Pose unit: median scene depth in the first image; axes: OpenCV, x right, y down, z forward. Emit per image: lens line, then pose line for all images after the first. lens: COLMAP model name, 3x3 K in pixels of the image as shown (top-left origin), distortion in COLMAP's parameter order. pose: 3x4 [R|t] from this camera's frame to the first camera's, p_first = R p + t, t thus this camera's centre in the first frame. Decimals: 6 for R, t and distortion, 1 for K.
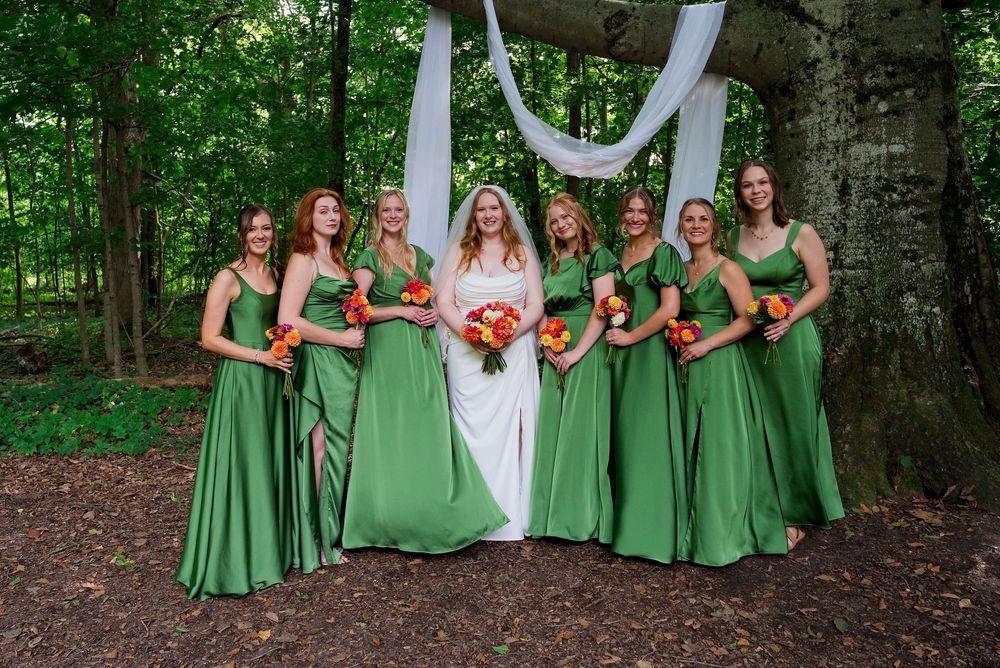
lens RADIAL K [[739.1, 0, 498.7], [0, 739.1, 331.3], [0, 0, 1]] dist [-0.003013, -0.000215]
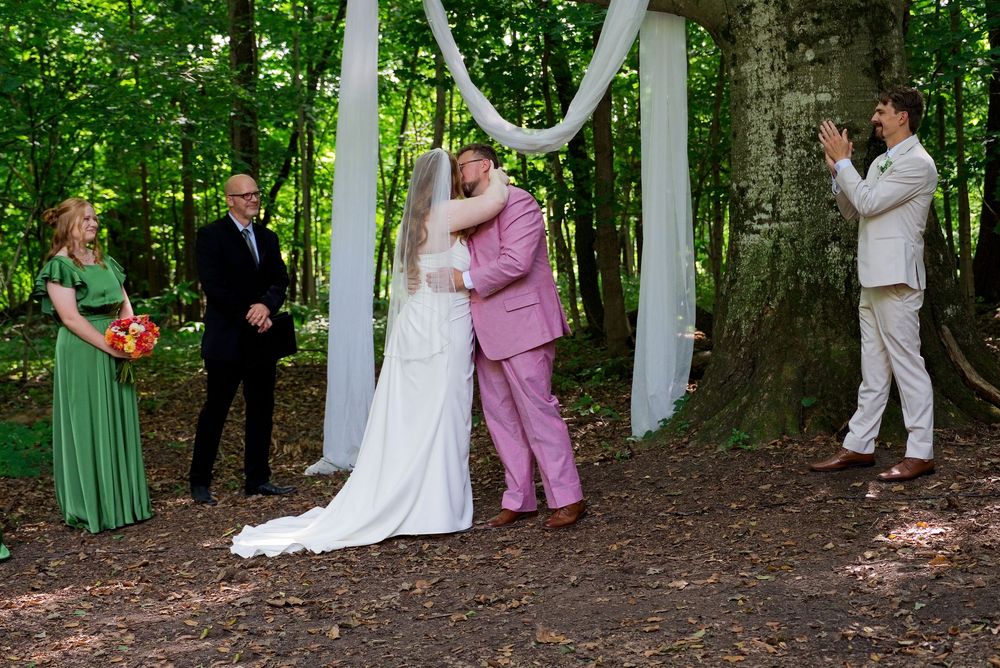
lens RADIAL K [[1607.7, 0, 501.1], [0, 1607.7, 334.0], [0, 0, 1]] dist [0.067172, 0.000000]
pose [[0.998966, -0.035027, -0.028969, 0.158079], [0.034048, 0.998855, -0.033601, 0.122693], [0.030113, 0.032580, 0.999015, -1.128484]]
